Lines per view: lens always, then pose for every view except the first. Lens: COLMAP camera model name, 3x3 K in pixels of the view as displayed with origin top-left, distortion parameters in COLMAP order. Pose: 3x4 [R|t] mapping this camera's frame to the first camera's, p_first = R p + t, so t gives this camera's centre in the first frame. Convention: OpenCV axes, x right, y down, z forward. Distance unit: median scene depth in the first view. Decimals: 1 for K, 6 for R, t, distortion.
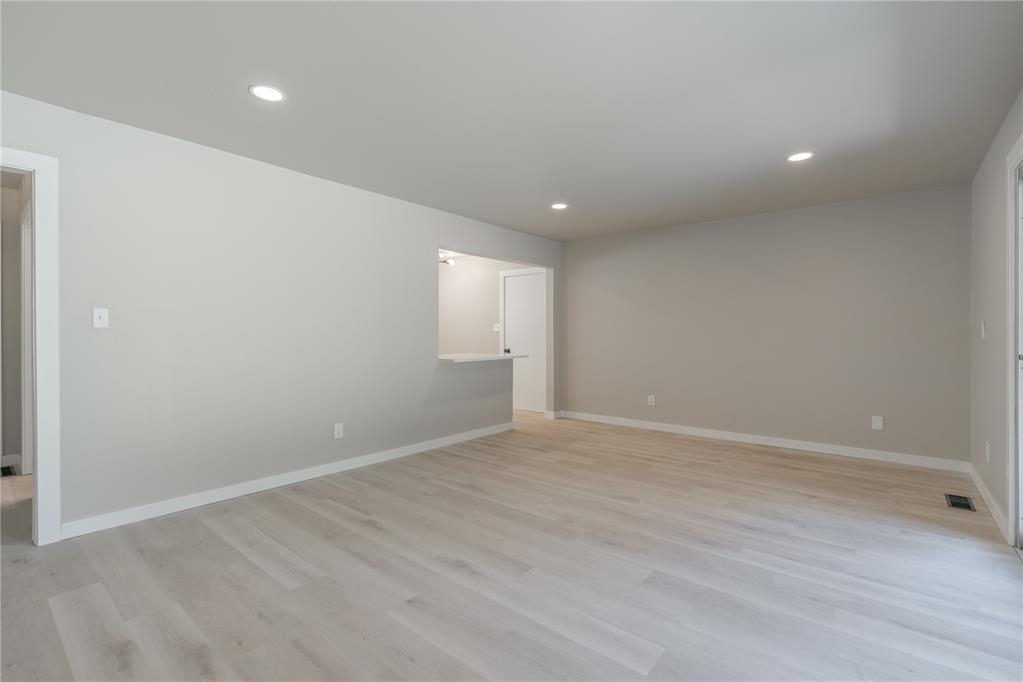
lens RADIAL K [[463.3, 0, 511.5], [0, 463.3, 341.0], [0, 0, 1]] dist [-0.001213, -0.000005]
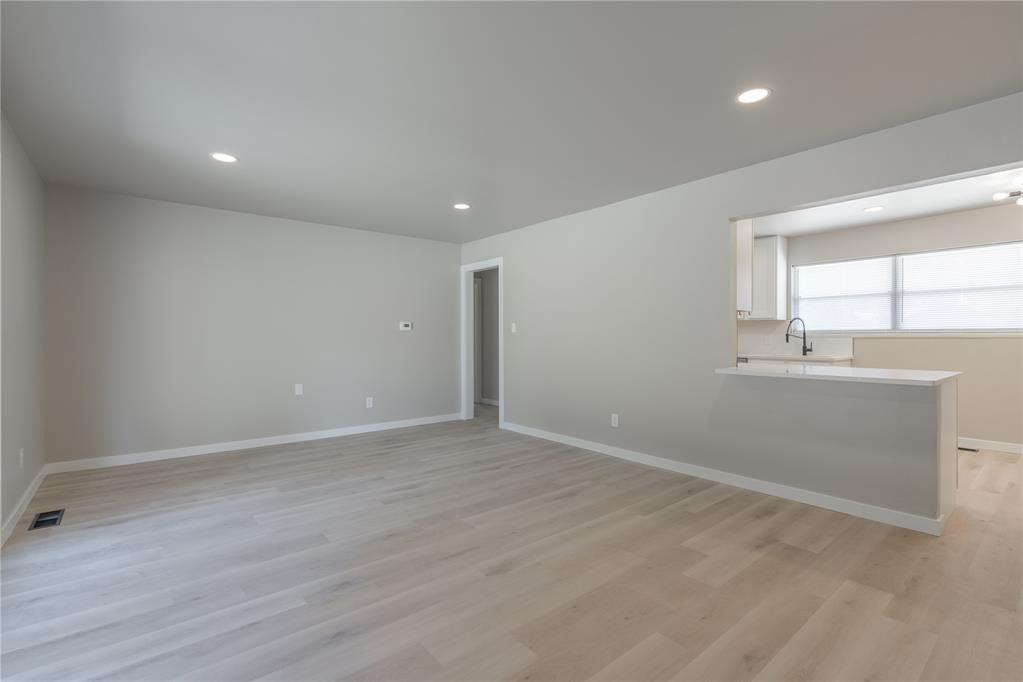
lens RADIAL K [[463.3, 0, 511.5], [0, 463.3, 341.0], [0, 0, 1]] dist [-0.001213, -0.000005]
pose [[-0.198639, 0.006866, -0.980049, 1.040059], [-0.010254, 0.999906, 0.009083, -0.009073], [0.980019, 0.011853, -0.198550, 1.294254]]
